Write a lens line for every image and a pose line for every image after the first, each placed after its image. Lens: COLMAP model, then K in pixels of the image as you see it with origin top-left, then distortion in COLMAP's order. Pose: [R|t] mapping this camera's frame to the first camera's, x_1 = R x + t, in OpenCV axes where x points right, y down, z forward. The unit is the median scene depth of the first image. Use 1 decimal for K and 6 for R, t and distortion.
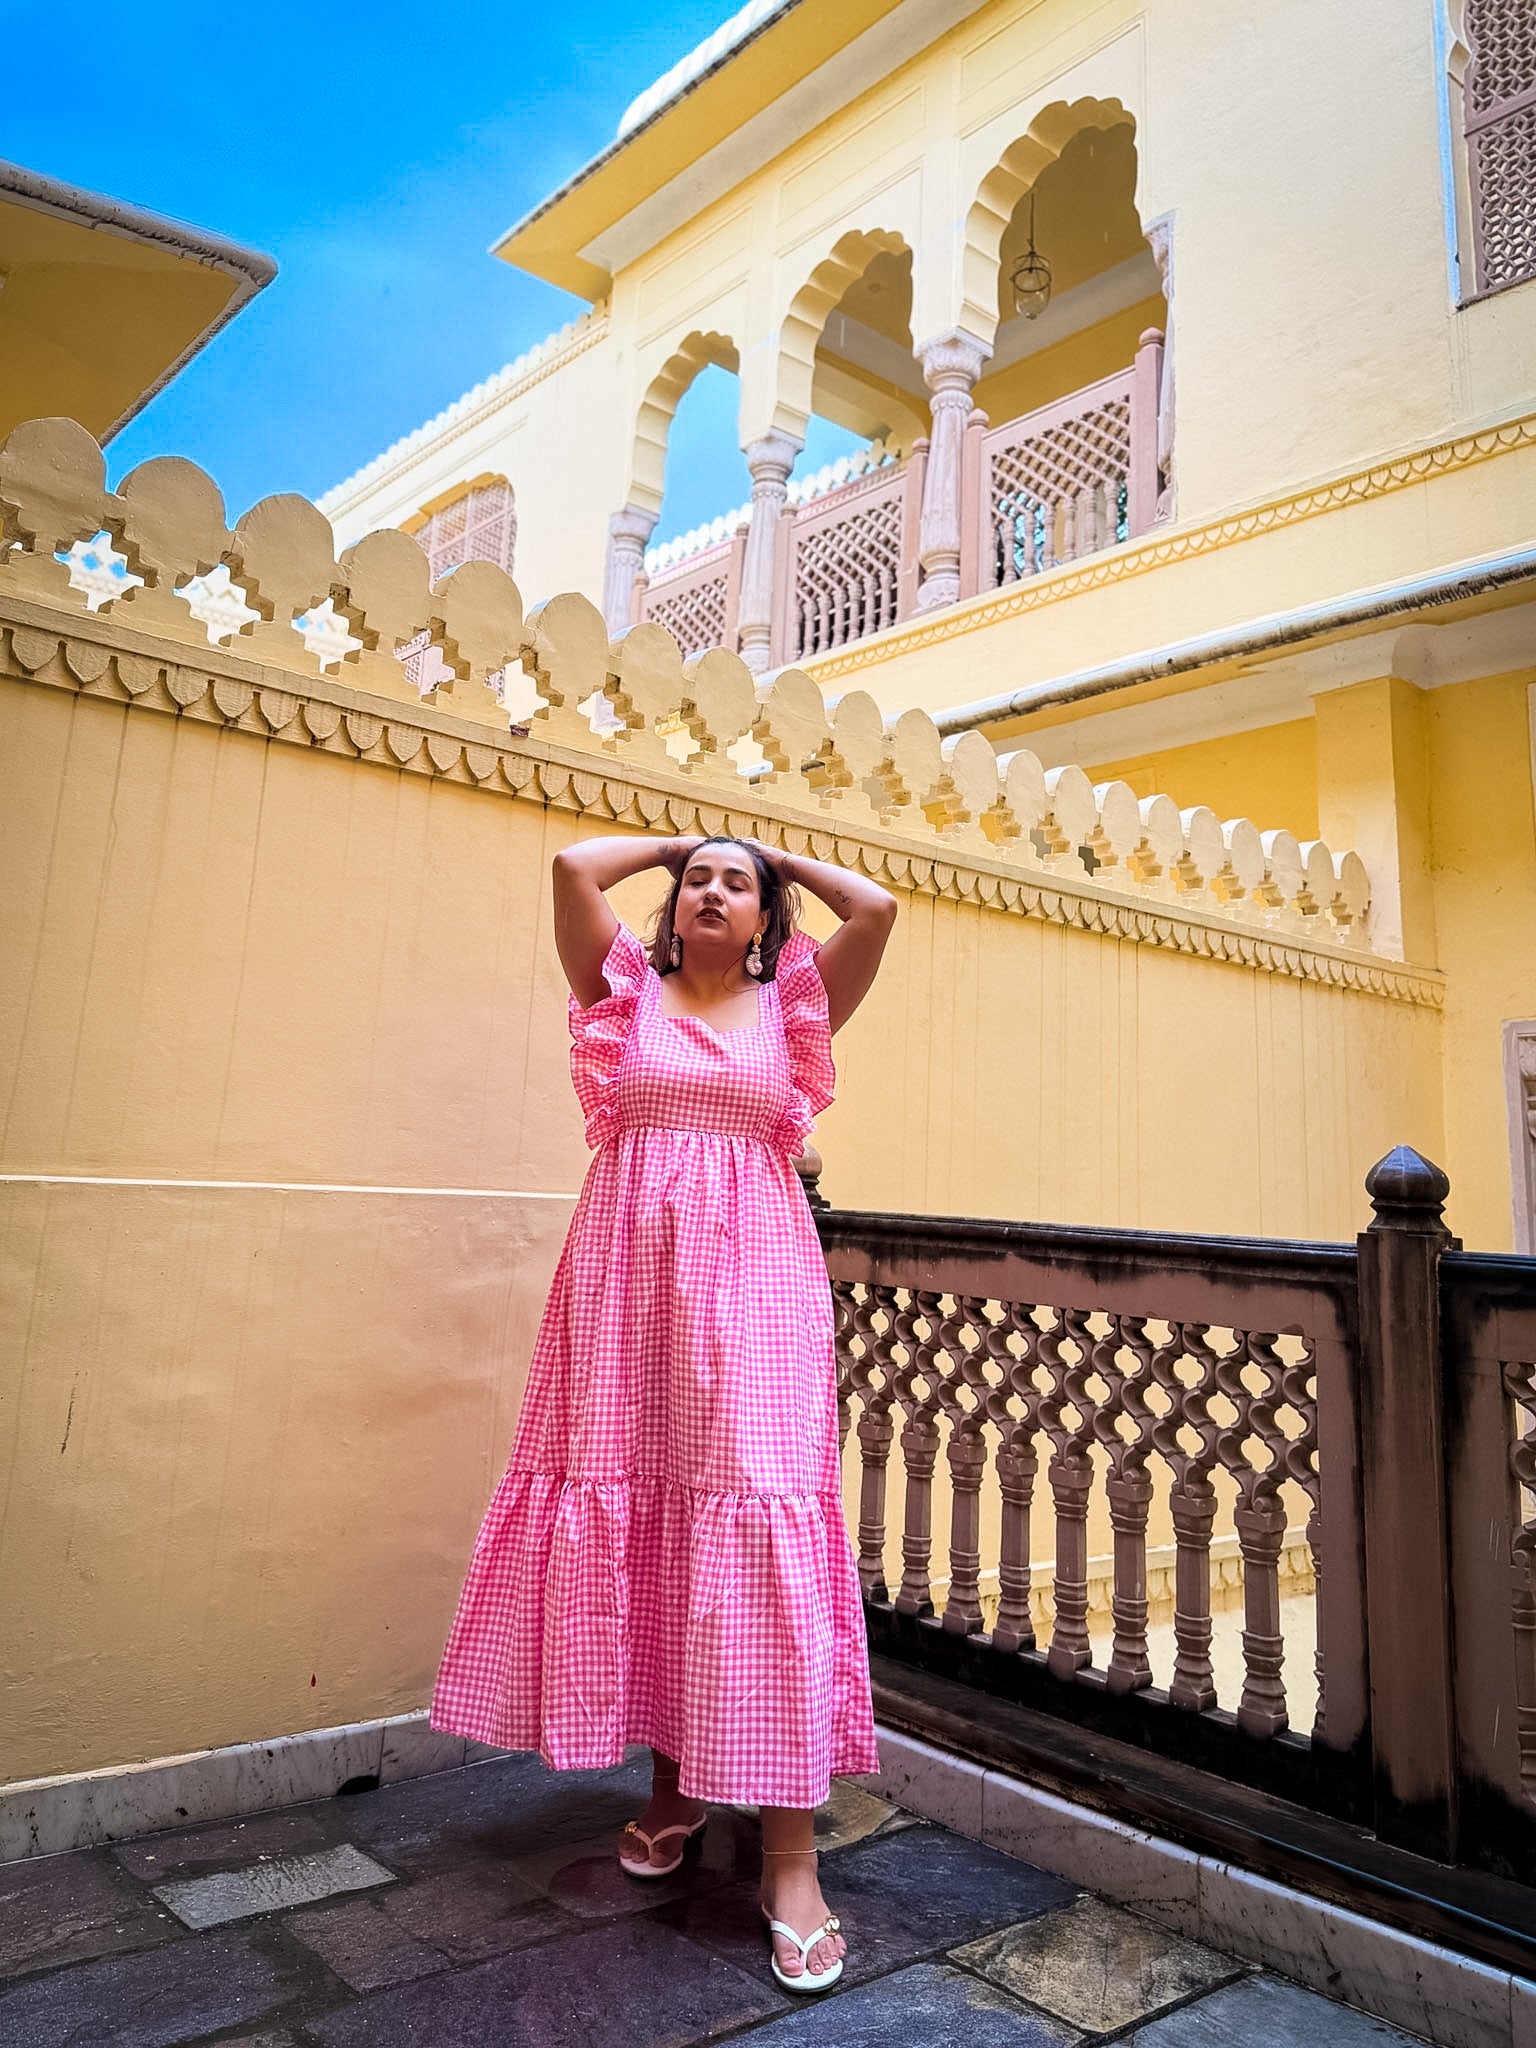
lens RADIAL K [[1600.0, 0, 764.3], [0, 1600.0, 825.5], [0, 0, 1]] dist [0.031929, -0.026447]
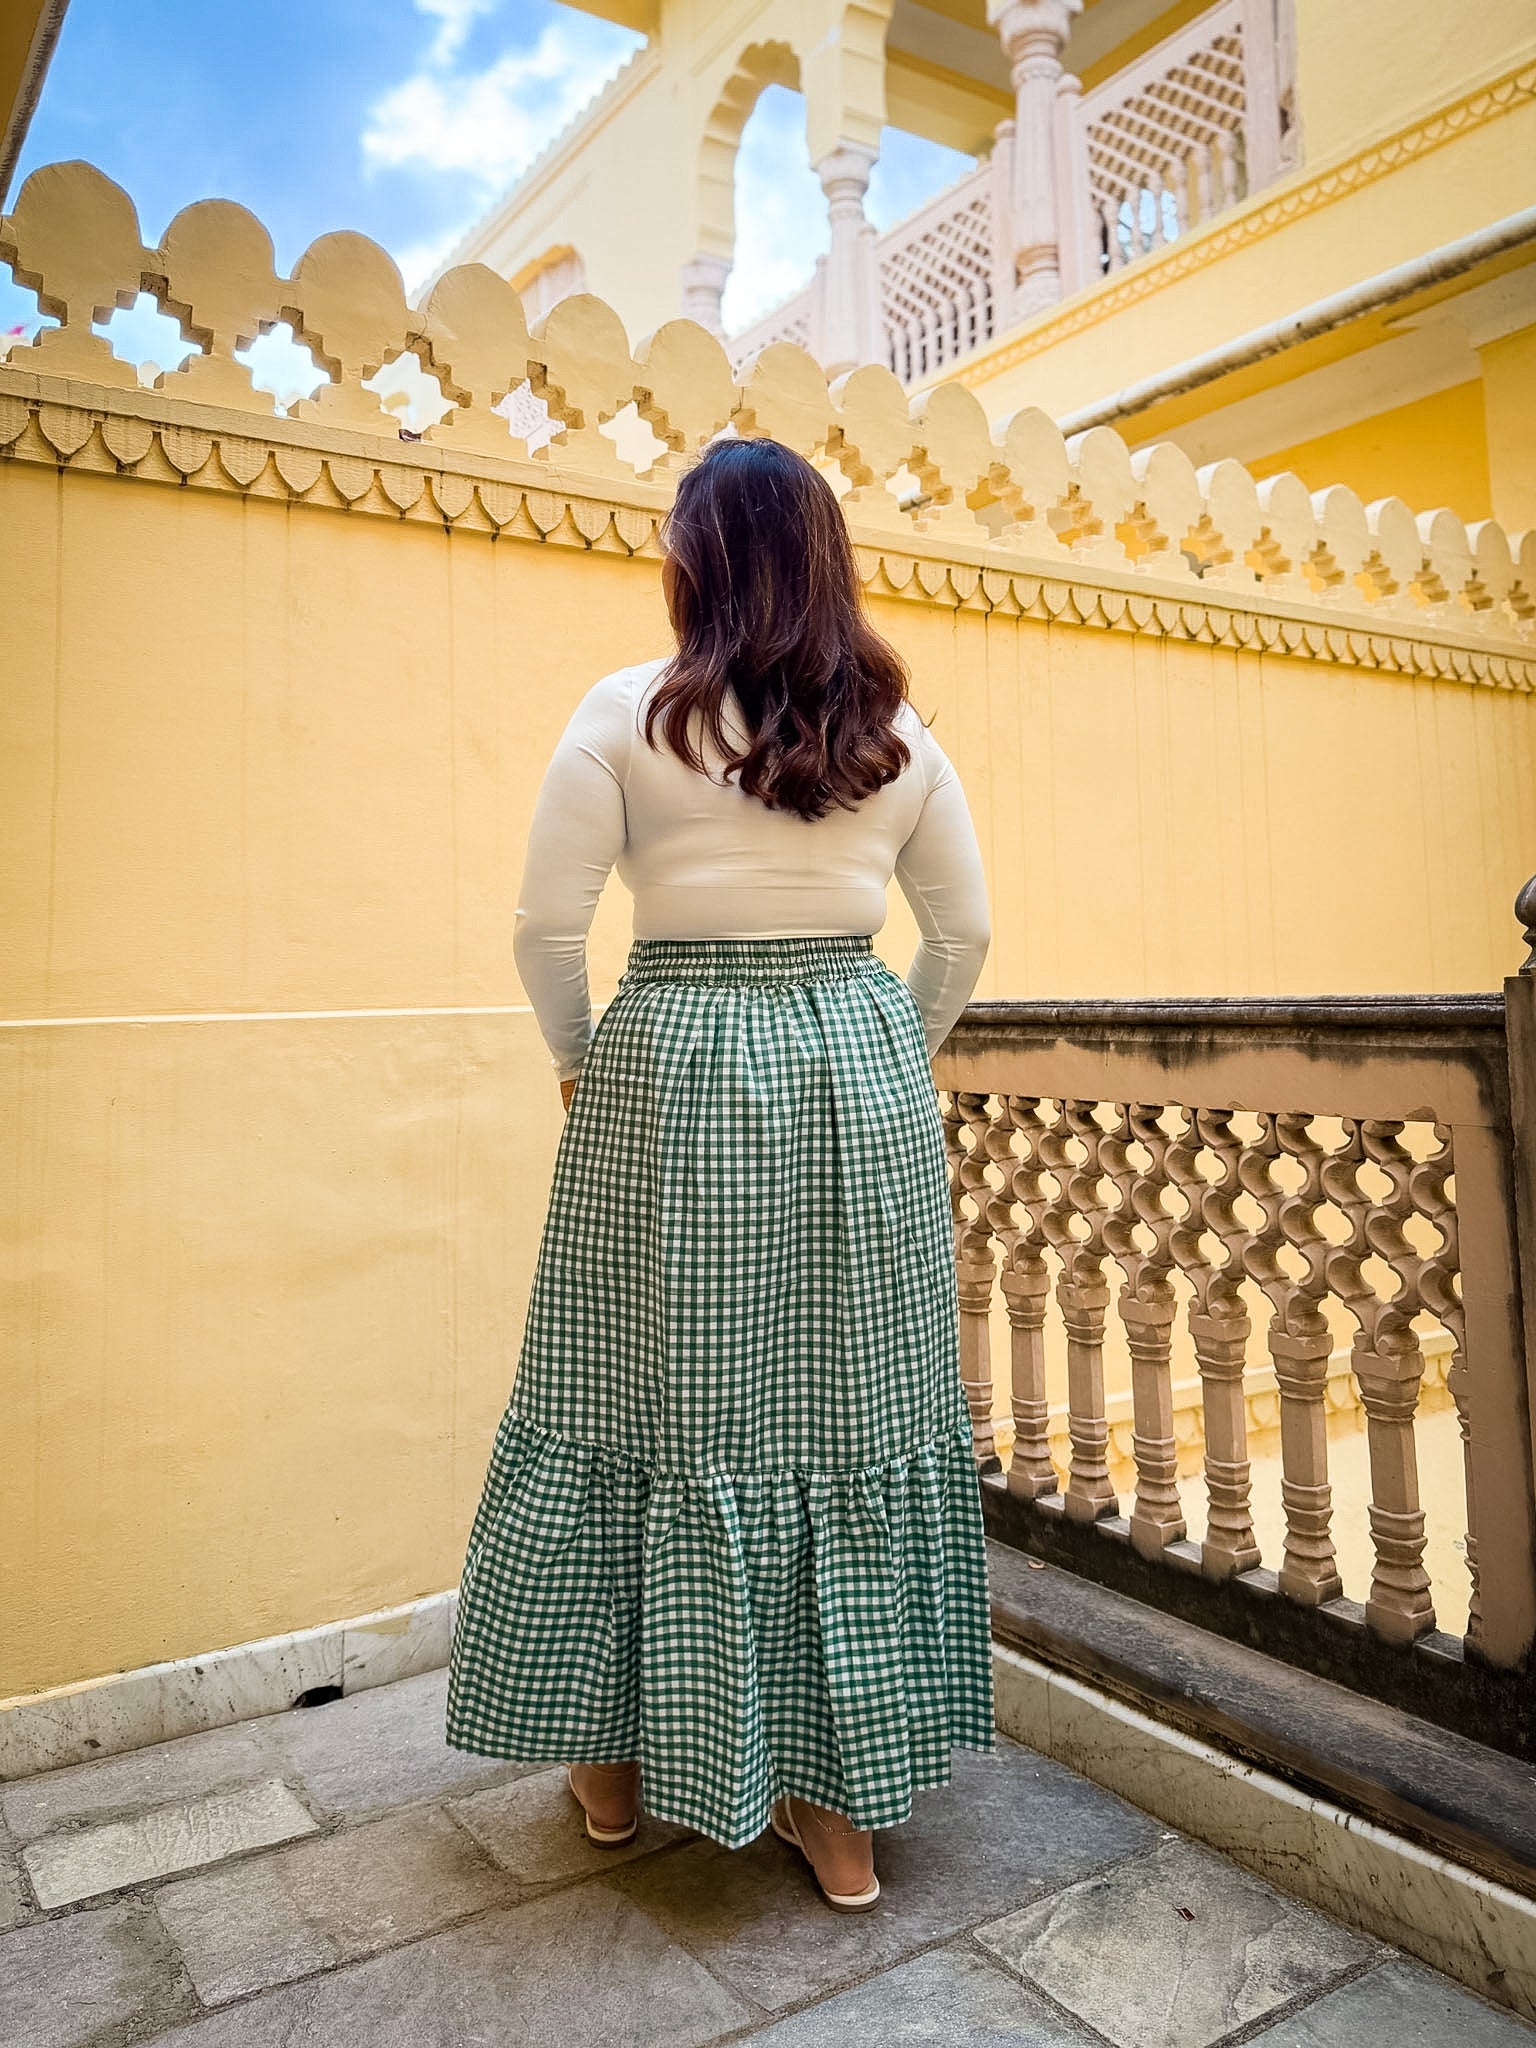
lens RADIAL K [[1616.5, 0, 773.7], [0, 1616.5, 826.8], [0, 0, 1]] dist [-0.030615, 0.022546]
pose [[0.989872, -0.084369, -0.114175, 0.110196], [0.097635, 0.988429, 0.116081, 0.060866], [0.103060, -0.126053, 0.986656, 0.226144]]
